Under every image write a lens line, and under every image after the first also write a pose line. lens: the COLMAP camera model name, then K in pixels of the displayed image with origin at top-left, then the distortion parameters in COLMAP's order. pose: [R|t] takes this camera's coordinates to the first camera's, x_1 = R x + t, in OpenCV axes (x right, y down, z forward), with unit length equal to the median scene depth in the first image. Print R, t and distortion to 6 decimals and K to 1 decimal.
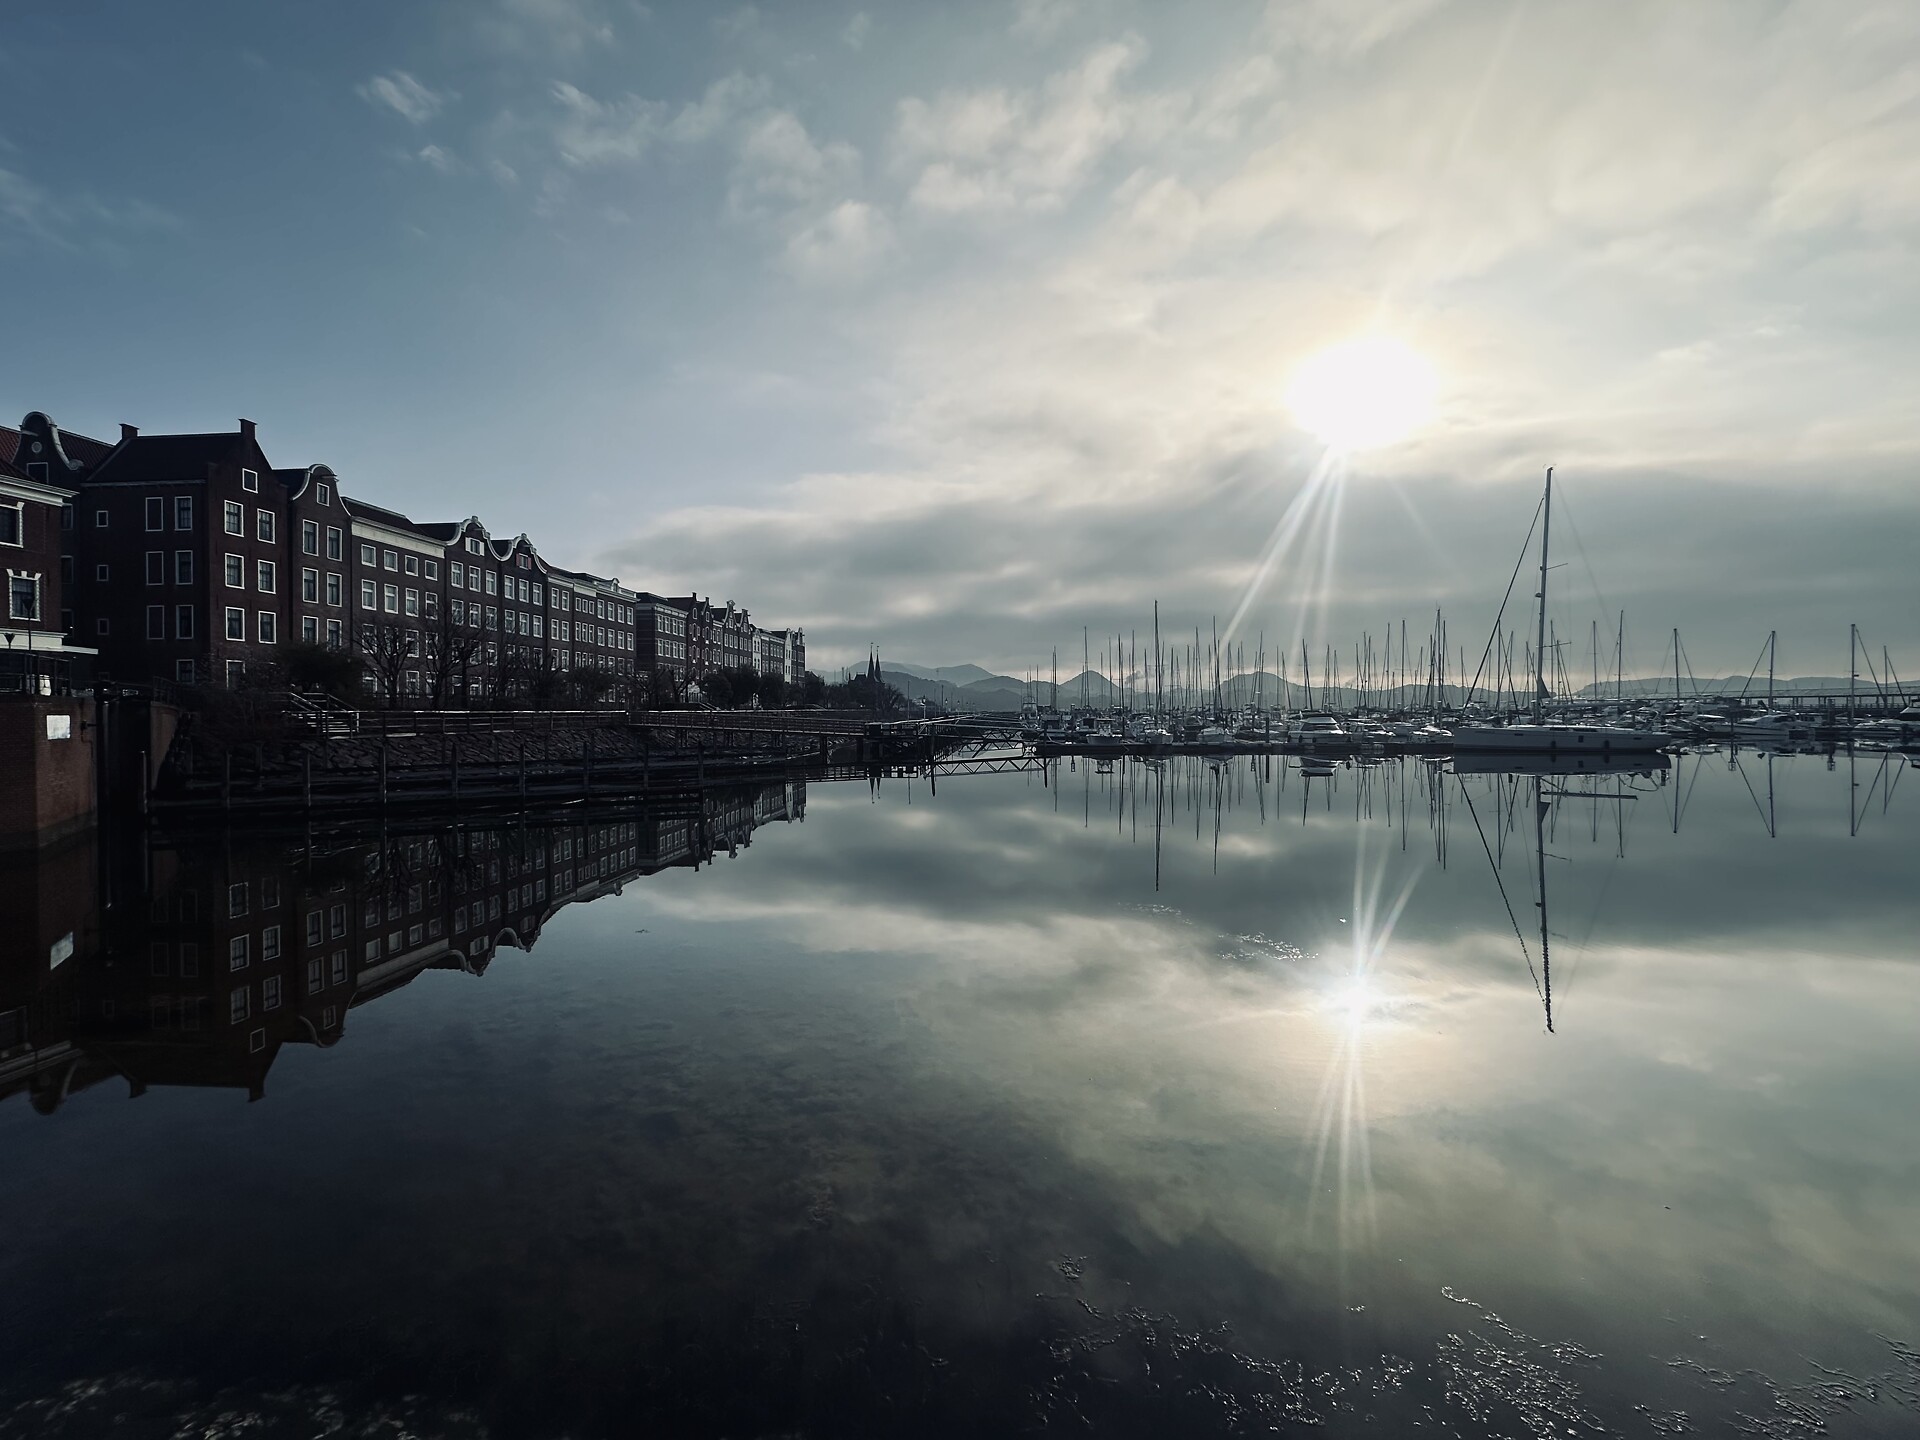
lens RADIAL K [[769.2, 0, 959.3], [0, 769.2, 717.4], [0, 0, 1]] dist [0.000315, 0.000087]
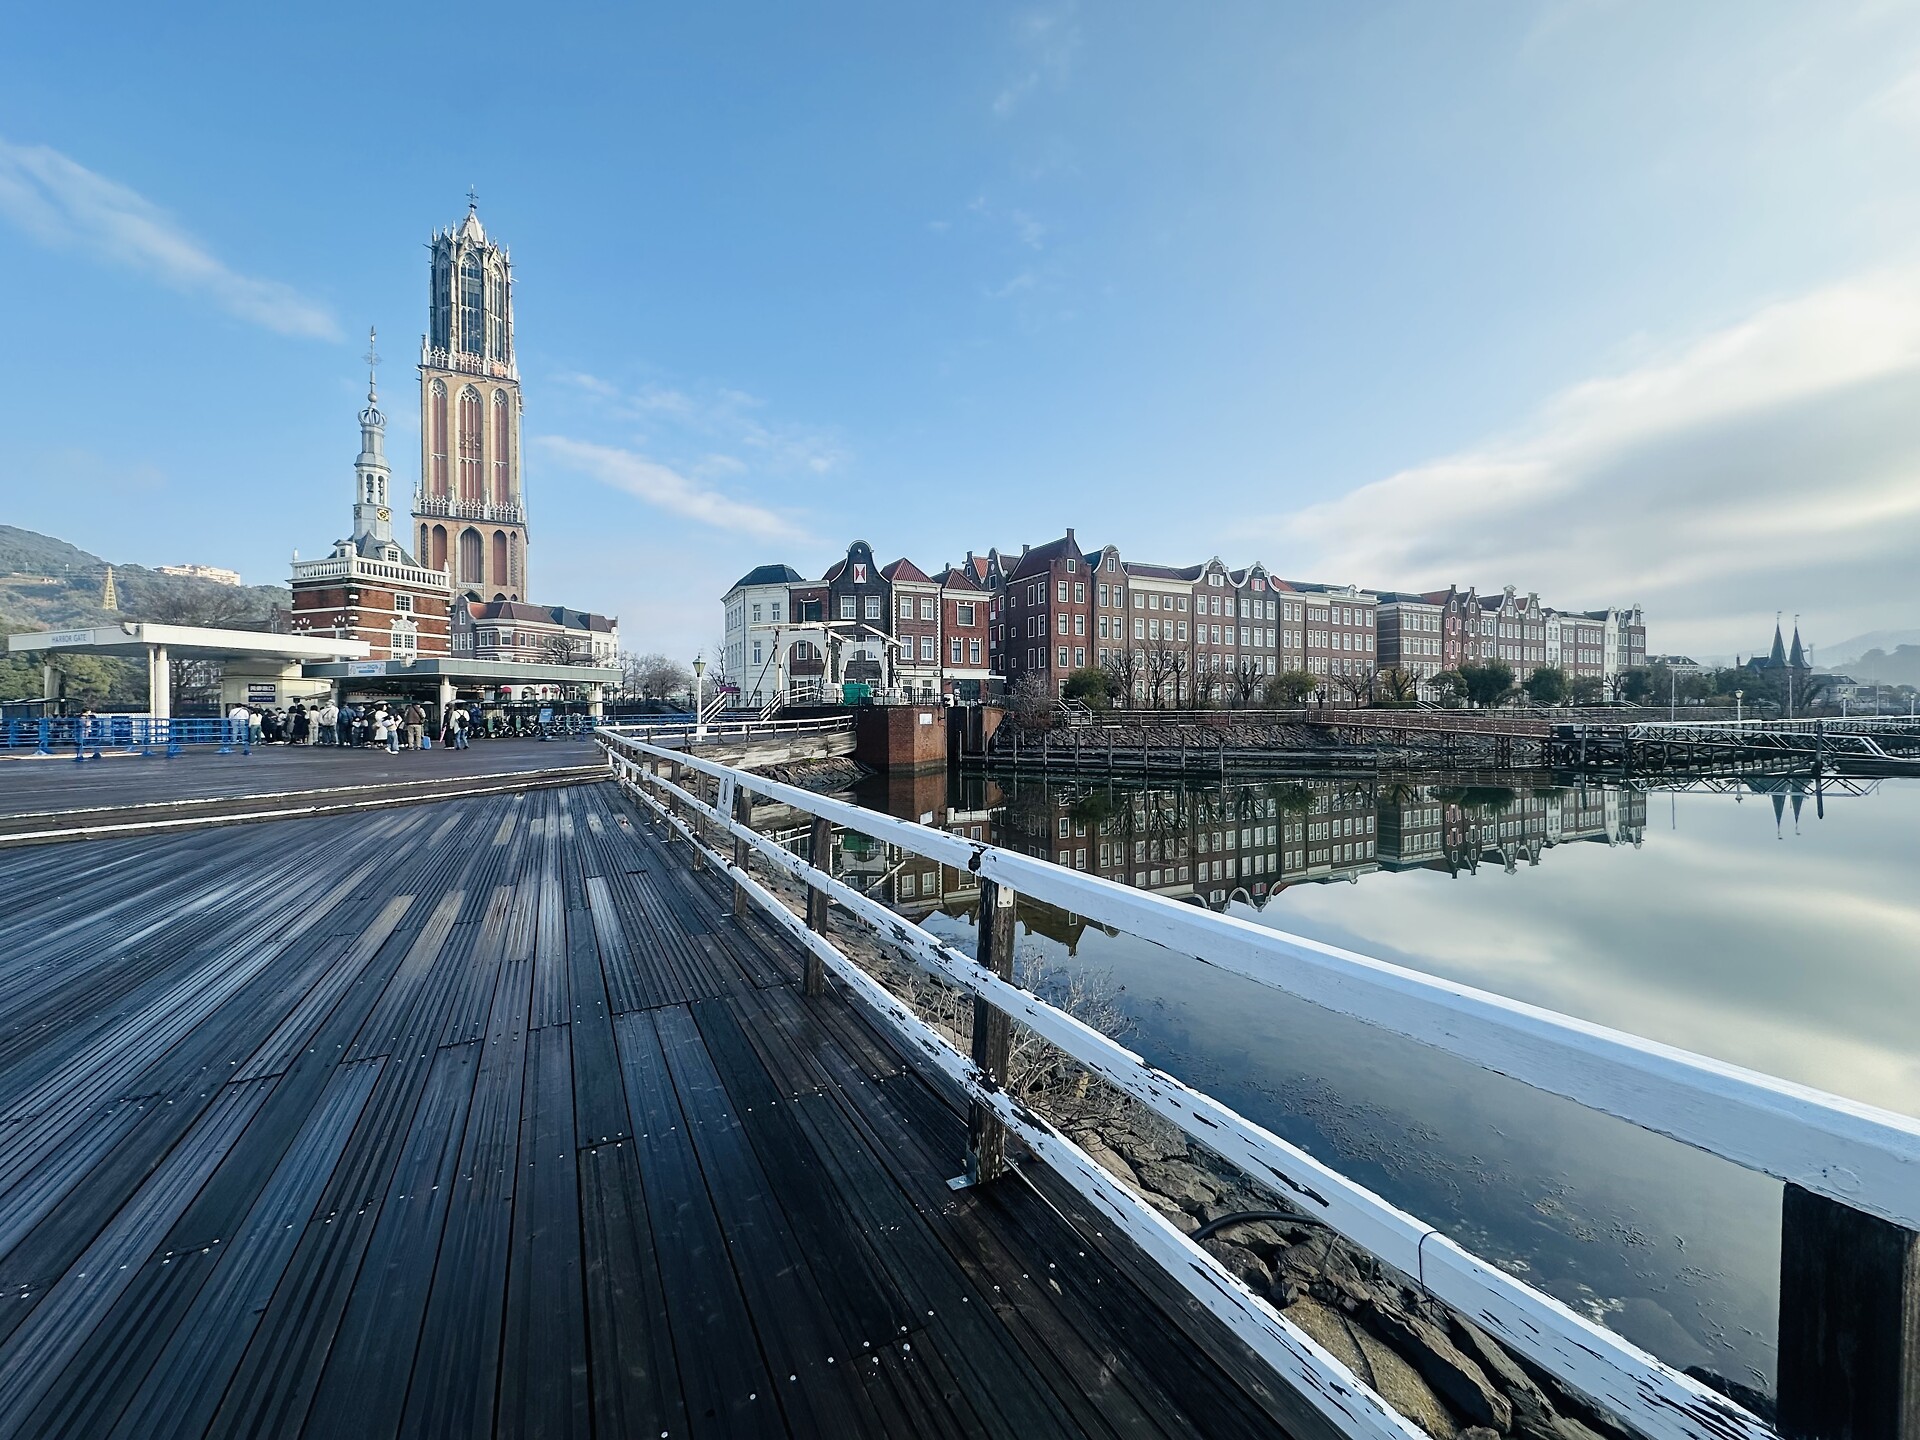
lens RADIAL K [[769.2, 0, 956.4], [0, 769.2, 717.5], [0, 0, 1]] dist [0.000315, 0.000087]
pose [[0.537183, 0.006931, -0.843437, 0.198055], [-0.004388, 0.999976, 0.005422, -0.001060], [0.843454, 0.000788, 0.537201, -0.036965]]
